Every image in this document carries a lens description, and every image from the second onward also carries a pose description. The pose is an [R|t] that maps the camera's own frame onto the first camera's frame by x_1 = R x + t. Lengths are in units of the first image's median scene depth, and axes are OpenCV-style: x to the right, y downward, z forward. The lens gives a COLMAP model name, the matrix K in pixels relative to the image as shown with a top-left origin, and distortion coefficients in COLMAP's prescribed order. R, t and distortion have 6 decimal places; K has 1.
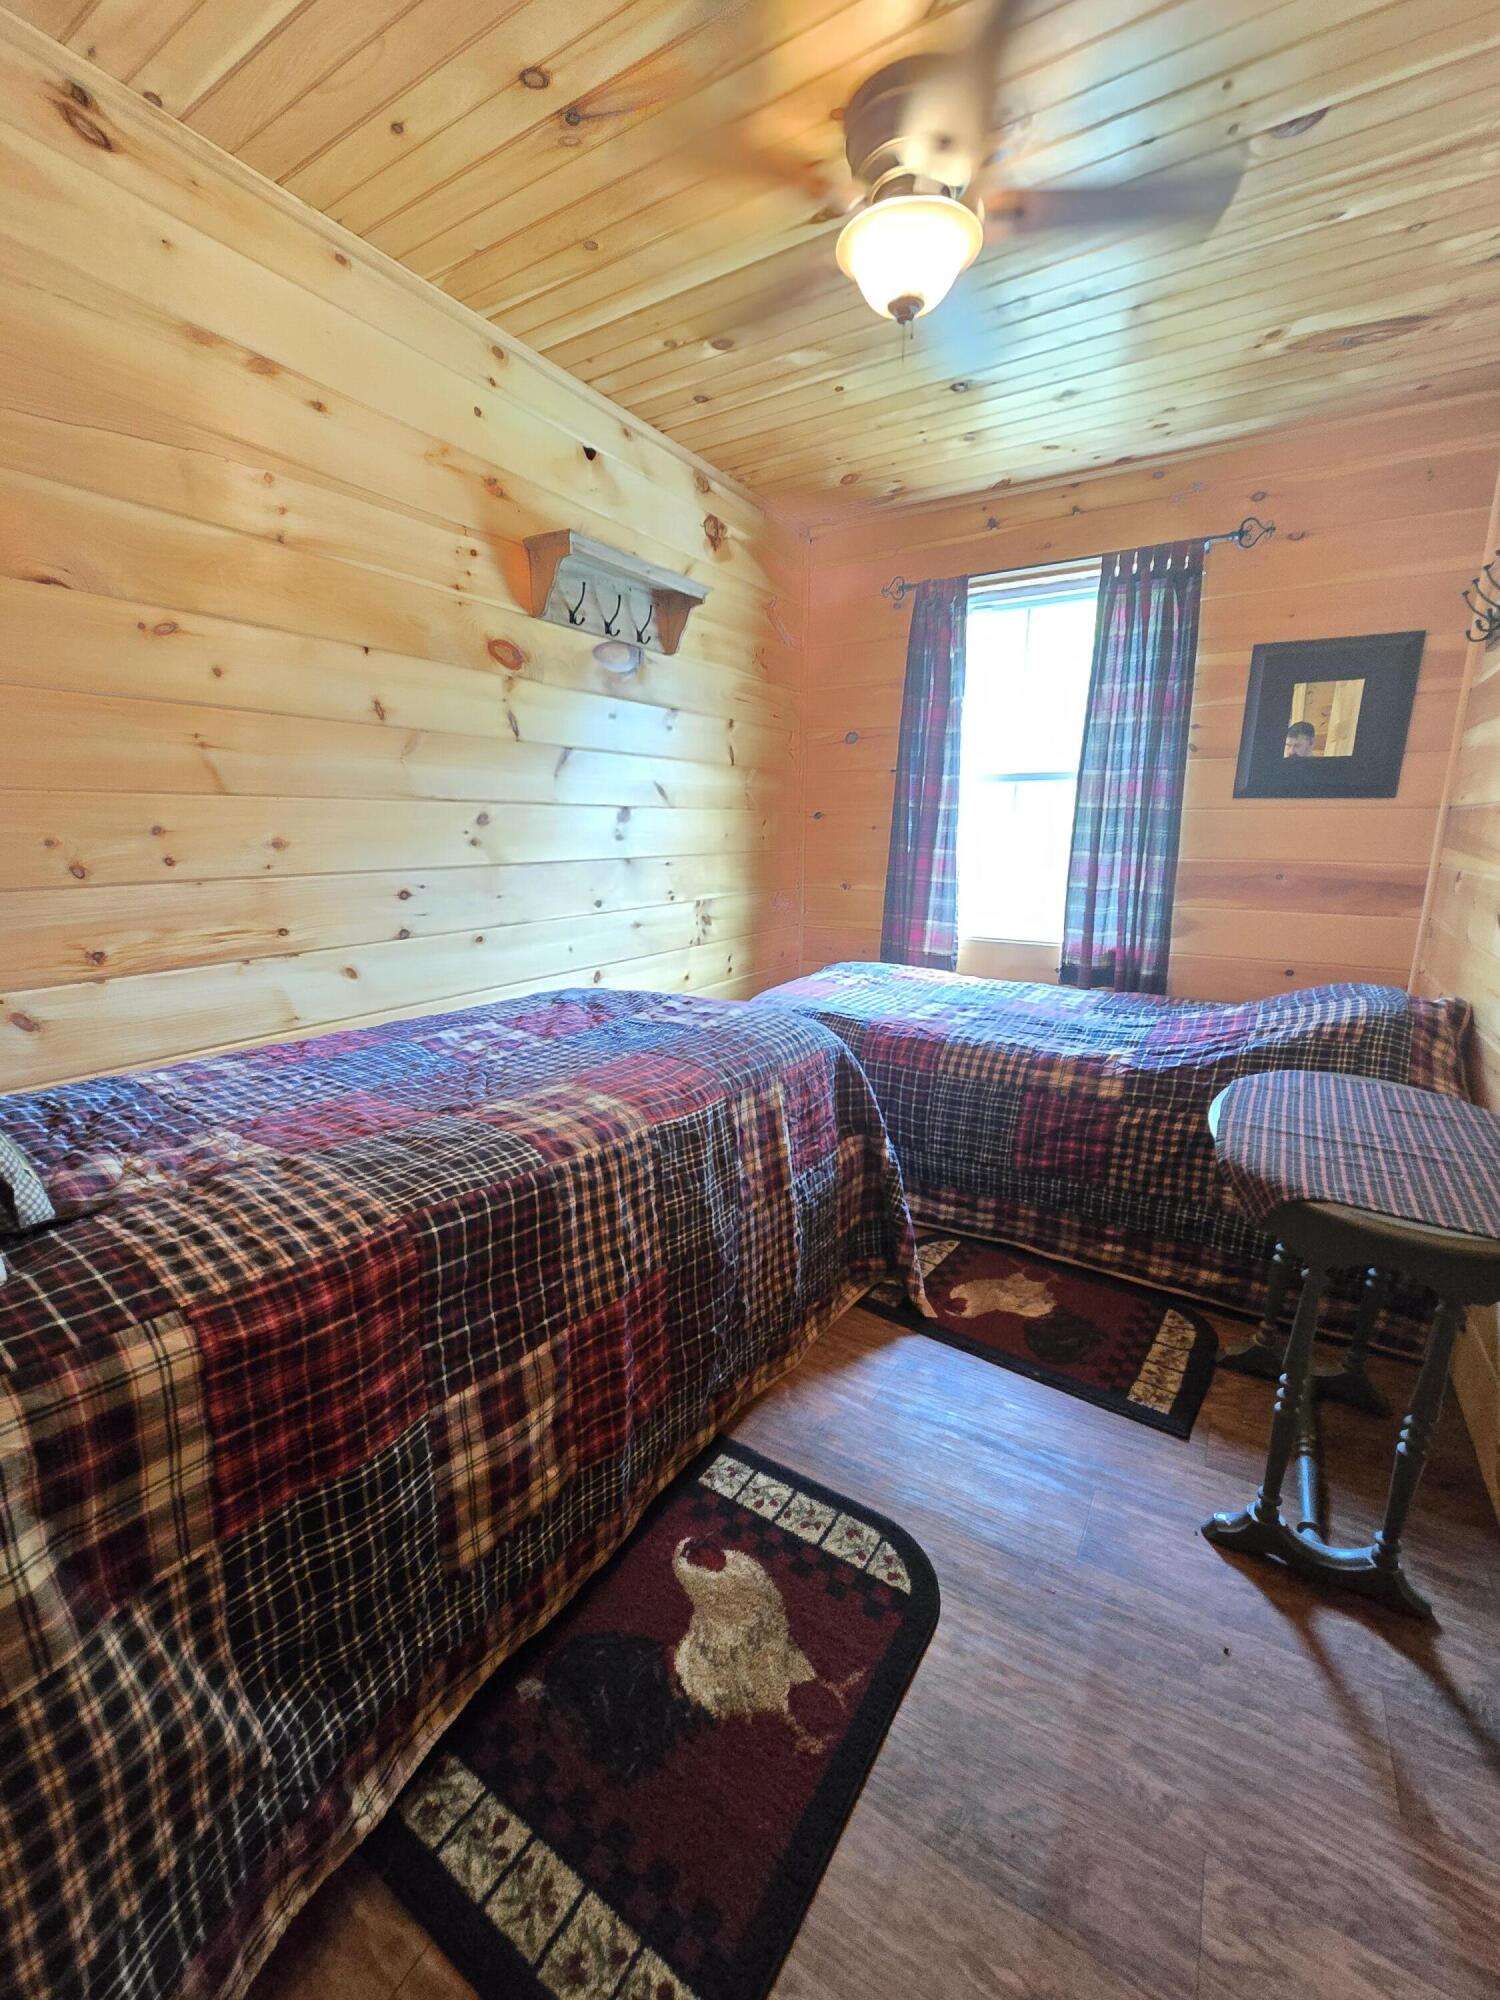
lens RADIAL K [[818.5, 0, 748.6], [0, 818.5, 997.8], [0, 0, 1]] dist [-0.002426, 0.000664]
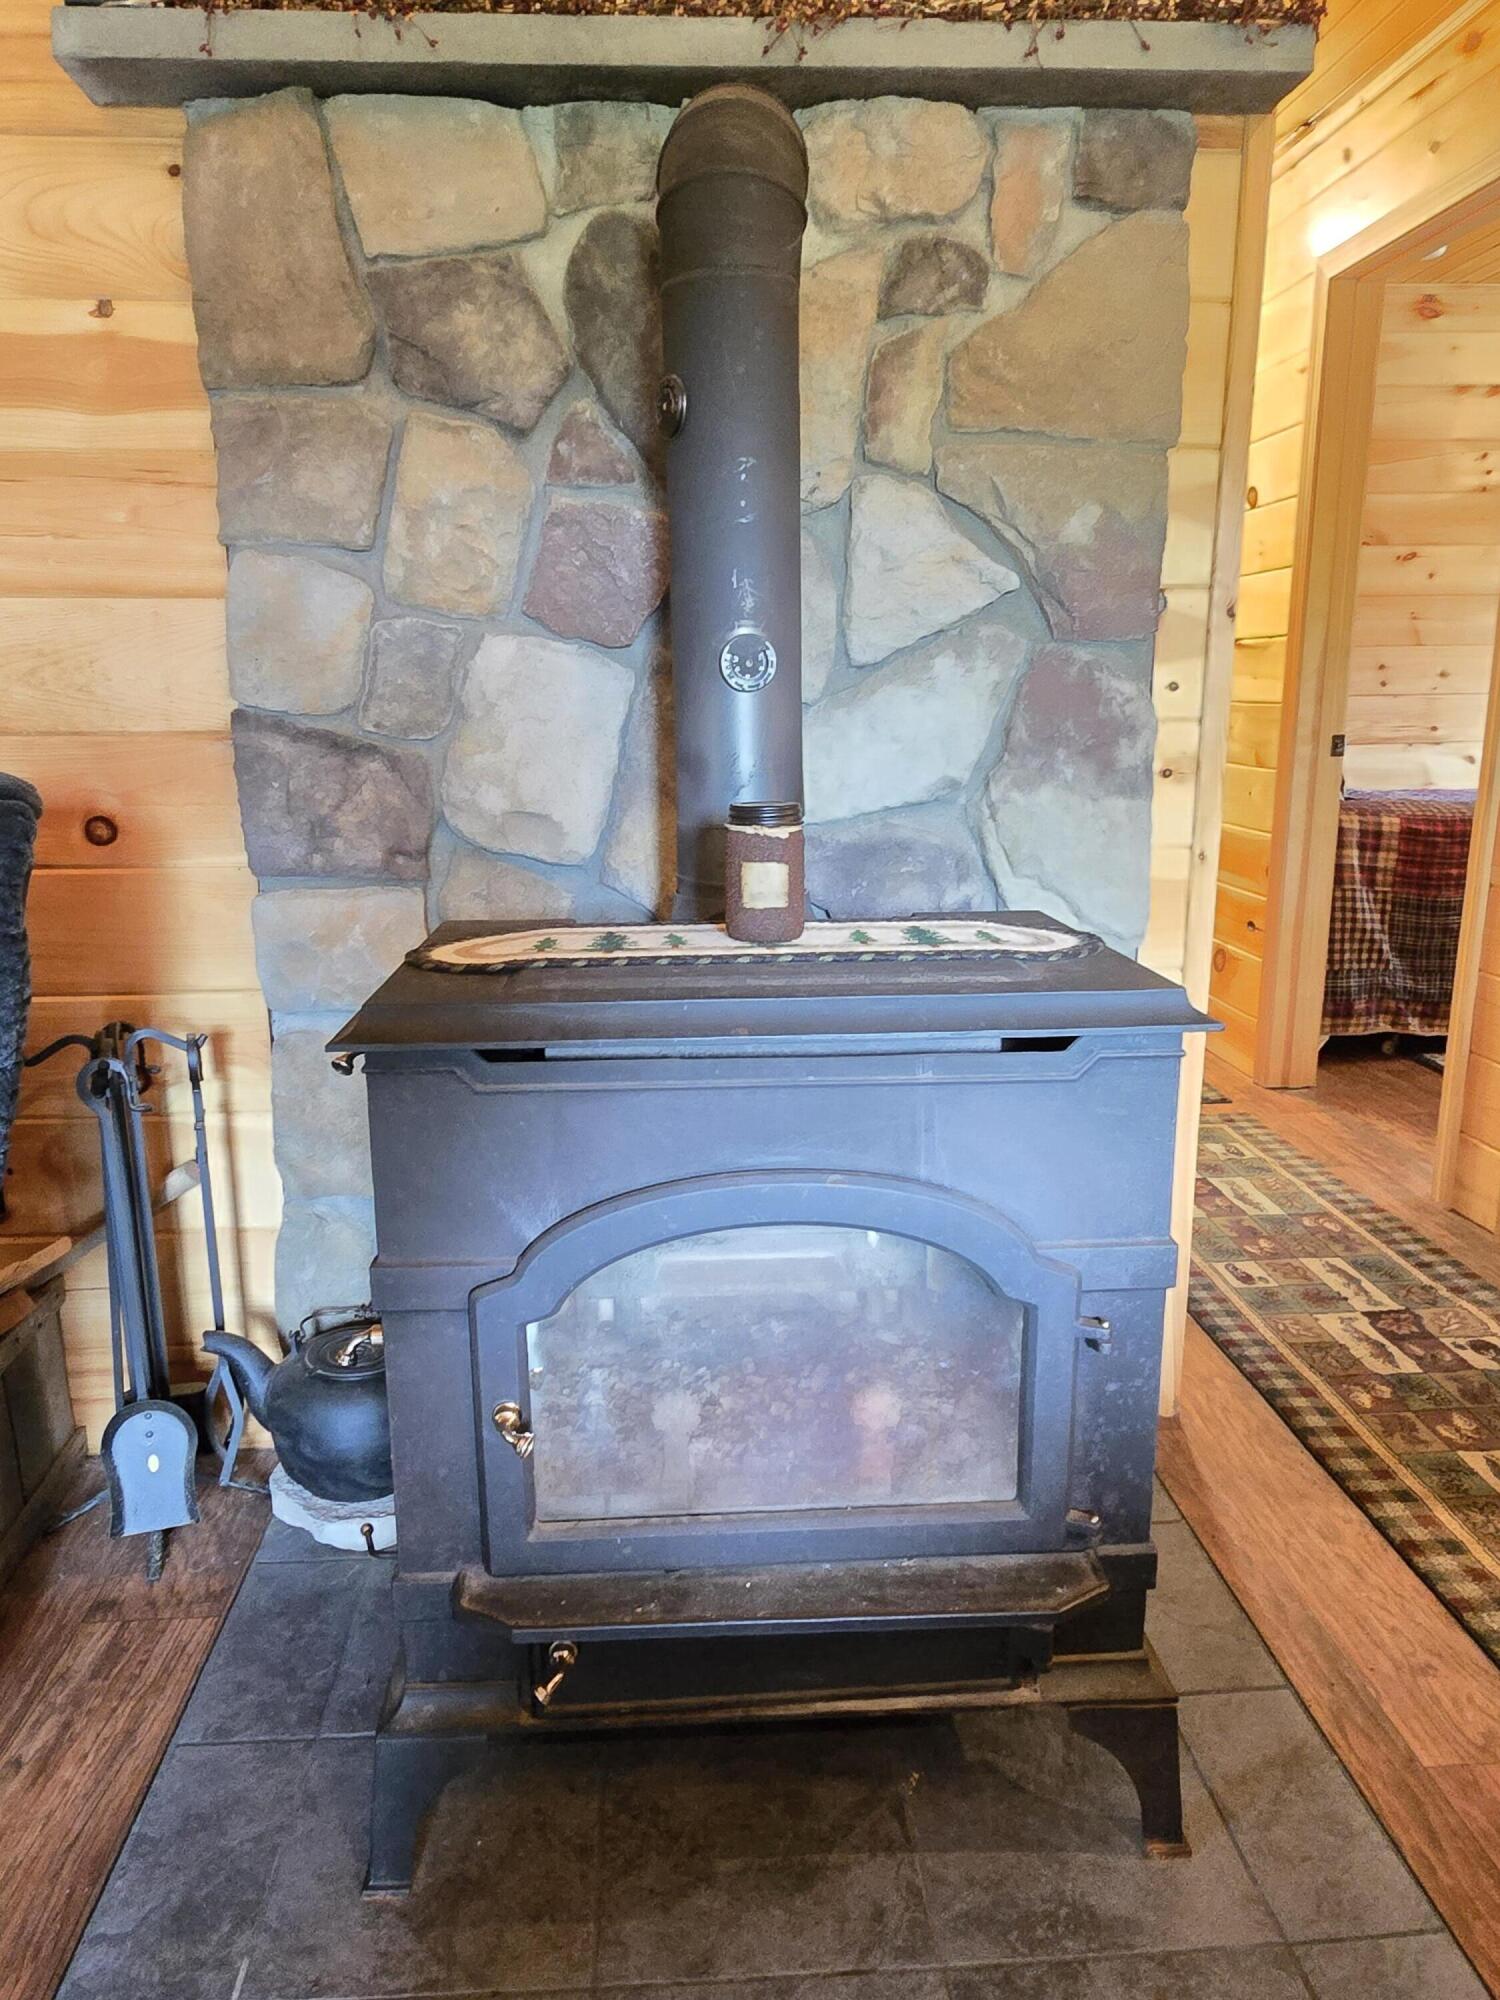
lens RADIAL K [[1334.0, 0, 750.3], [0, 1334.0, 997.2], [0, 0, 1]] dist [0.000892, 0.000420]
pose [[0.581230, 0.179157, -0.793773, 1.133514], [-0.156626, 0.981853, 0.106920, 0.499443], [0.798524, 0.062181, 0.598743, -2.207727]]
